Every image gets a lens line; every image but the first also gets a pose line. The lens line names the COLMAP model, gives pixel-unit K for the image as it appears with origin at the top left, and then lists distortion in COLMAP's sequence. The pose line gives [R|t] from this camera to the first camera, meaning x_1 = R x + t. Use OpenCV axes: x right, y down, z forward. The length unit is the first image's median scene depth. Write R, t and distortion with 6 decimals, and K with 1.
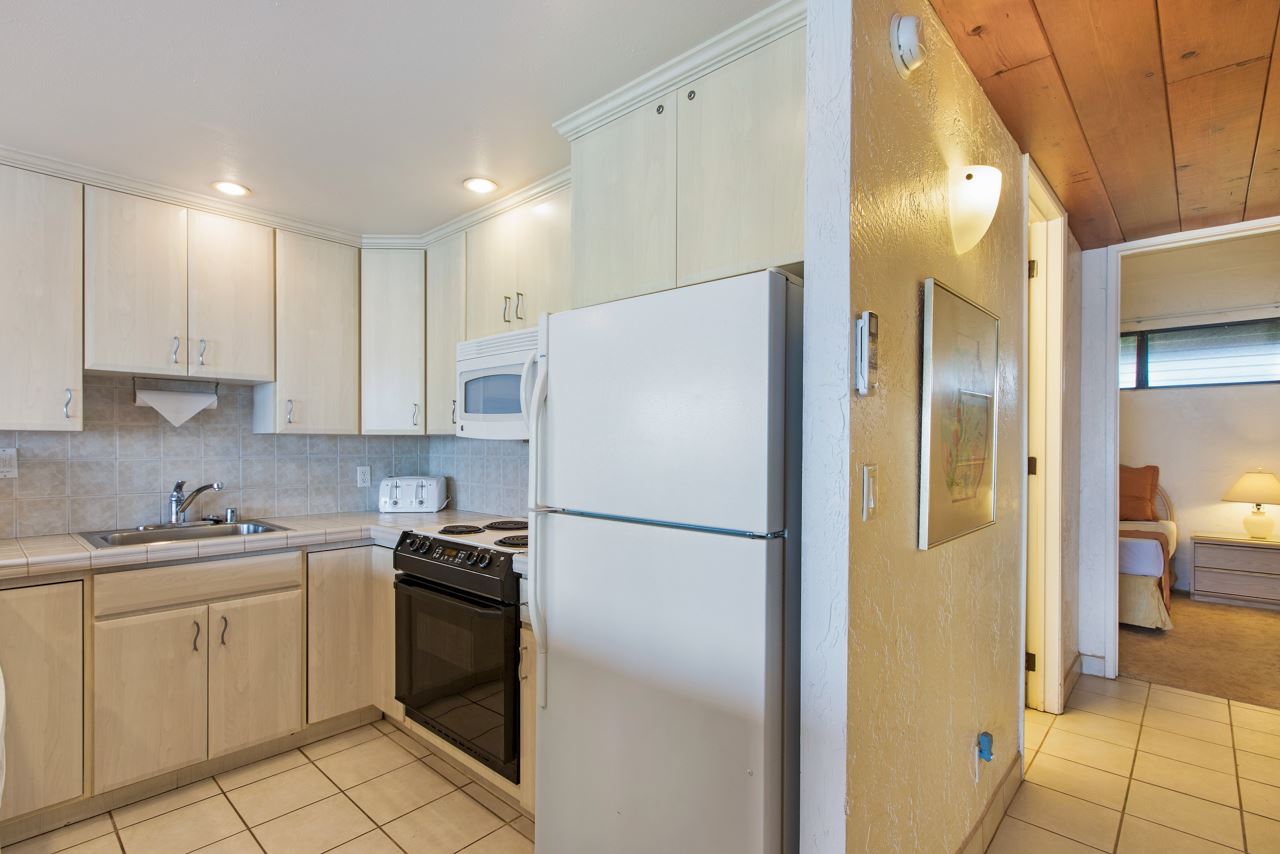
lens RADIAL K [[622.4, 0, 643.5], [0, 622.4, 458.7], [0, 0, 1]] dist [0.012761, 0.002051]
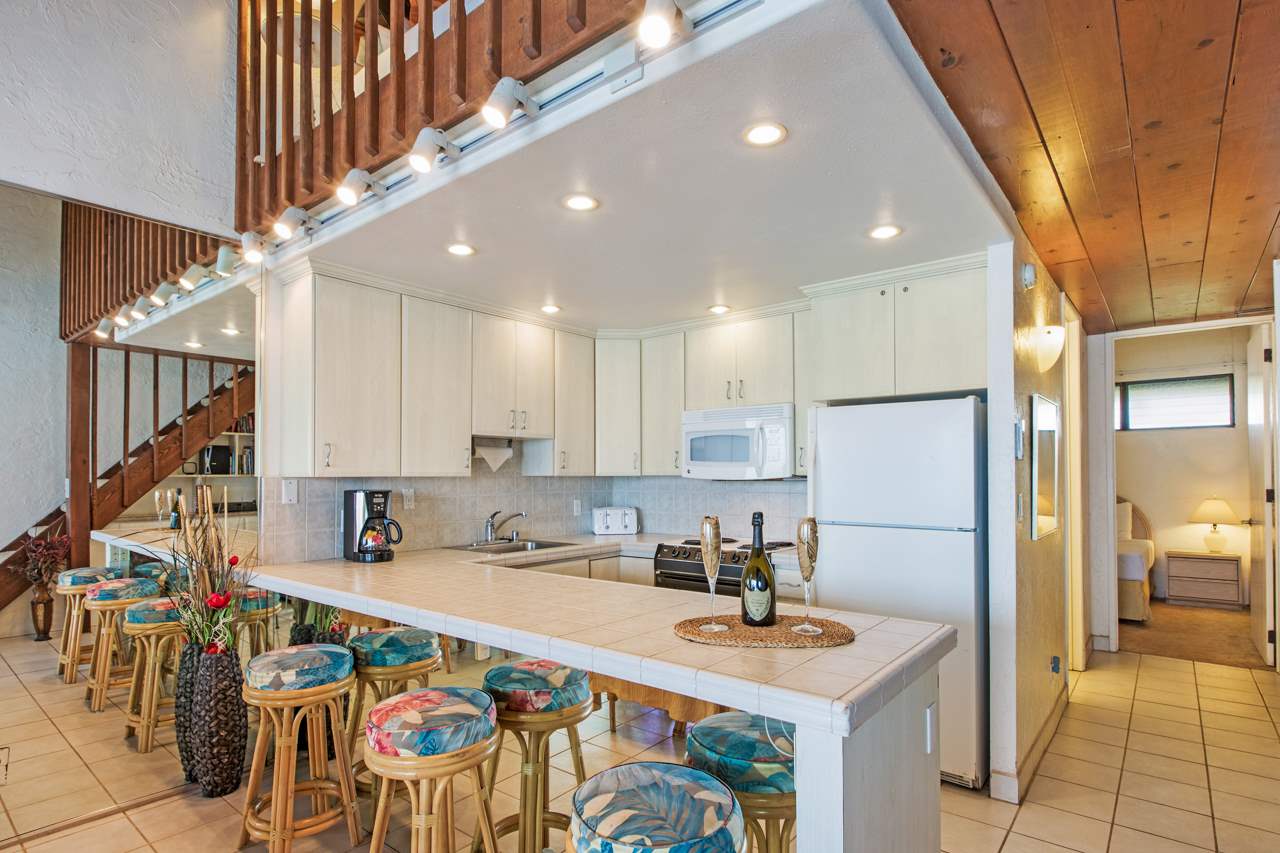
lens RADIAL K [[660.5, 0, 684.5], [0, 660.5, 480.9], [0, 0, 1]] dist [0.012918, 0.000803]
pose [[0.995568, -0.007608, 0.093736, -0.374481], [0.009224, 0.999816, -0.016813, -0.002063], [-0.093591, 0.017603, 0.995455, -0.418823]]
